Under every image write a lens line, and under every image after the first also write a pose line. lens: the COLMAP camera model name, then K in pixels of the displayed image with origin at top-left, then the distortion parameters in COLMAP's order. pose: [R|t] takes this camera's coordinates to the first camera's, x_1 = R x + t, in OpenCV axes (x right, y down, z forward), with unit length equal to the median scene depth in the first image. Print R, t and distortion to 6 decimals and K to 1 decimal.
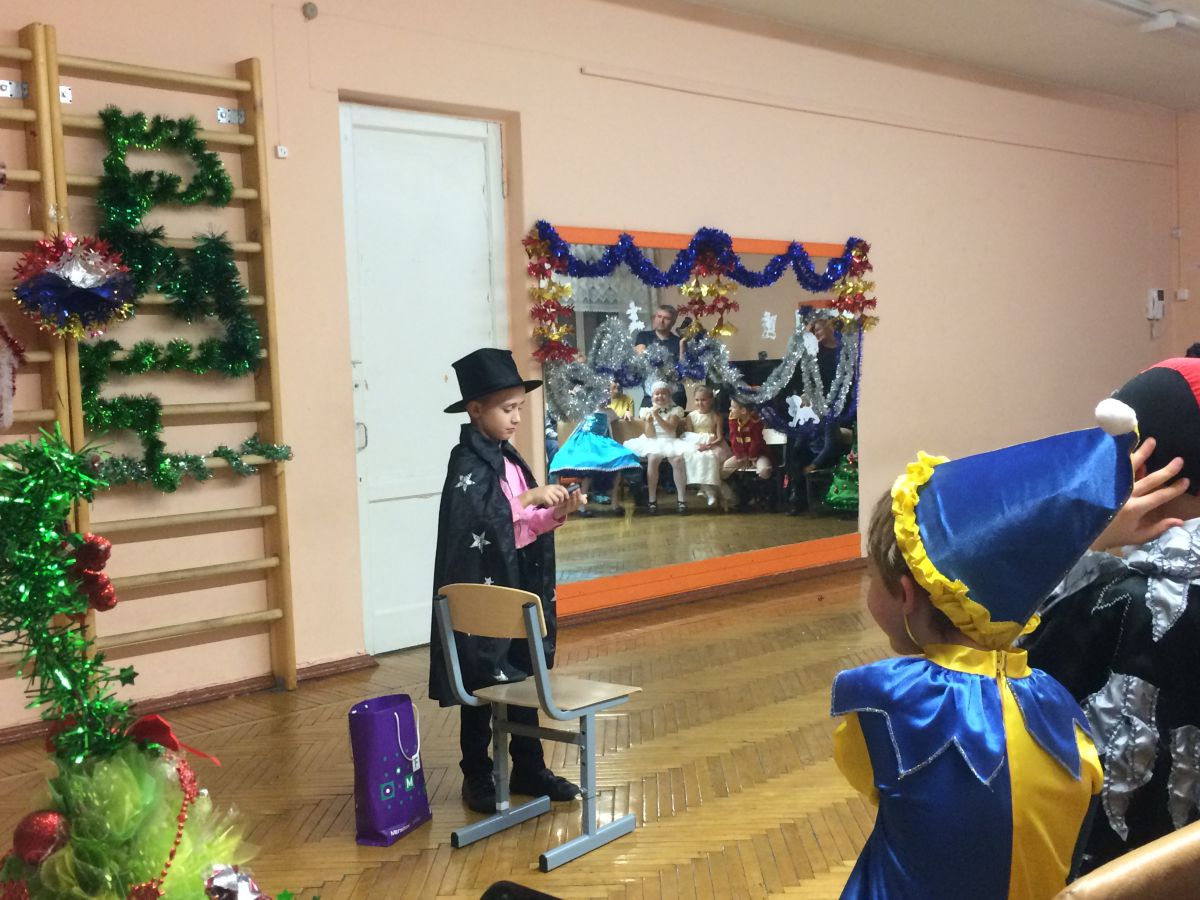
lens RADIAL K [[1363.6, 0, 596.2], [0, 1363.6, 443.6], [0, 0, 1]] dist [0.057721, 0.000000]
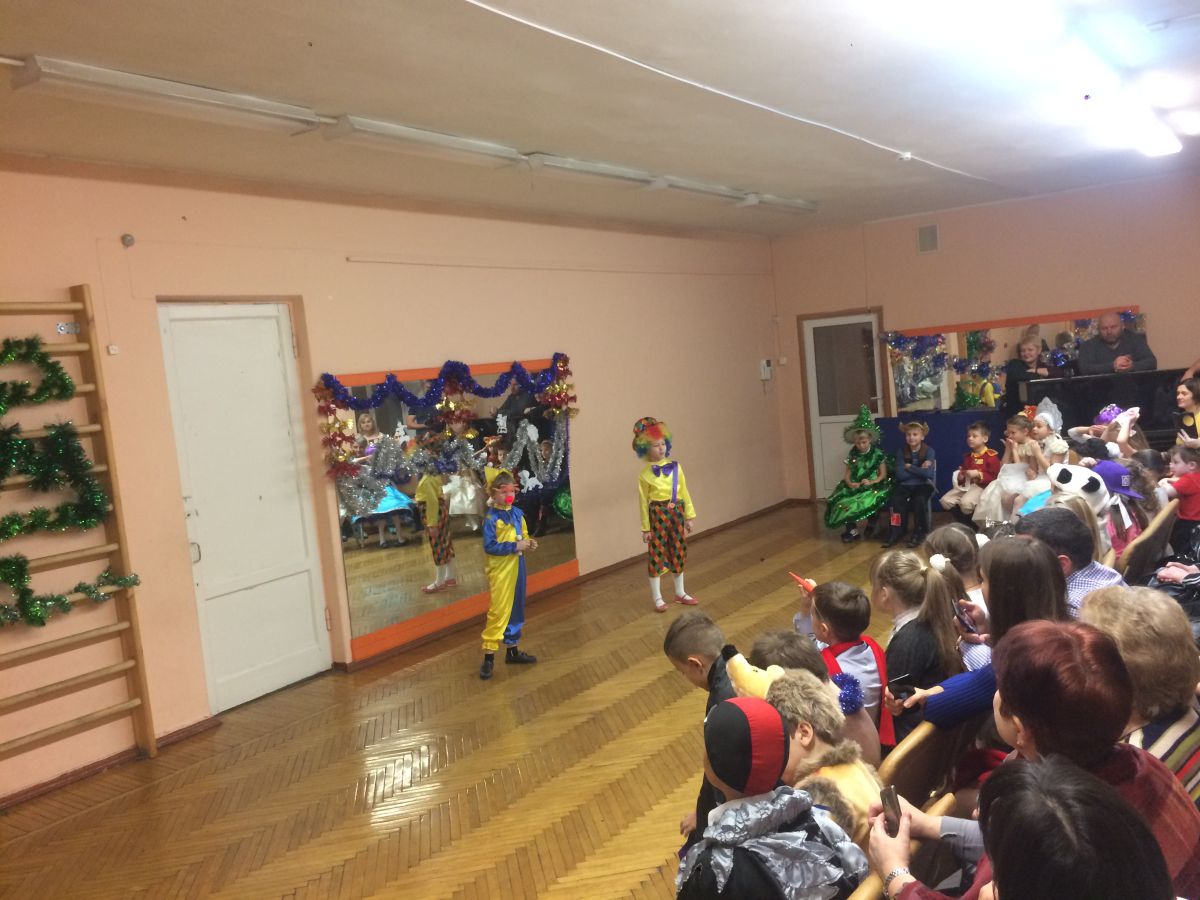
lens RADIAL K [[999.6, 0, 587.5], [0, 999.6, 448.1], [0, 0, 1]] dist [0.081074, -0.106993]
pose [[0.979810, -0.073553, 0.185912, 0.028300], [0.070823, 0.997262, 0.021292, -0.108681], [-0.186969, -0.007696, 0.982336, -0.036344]]
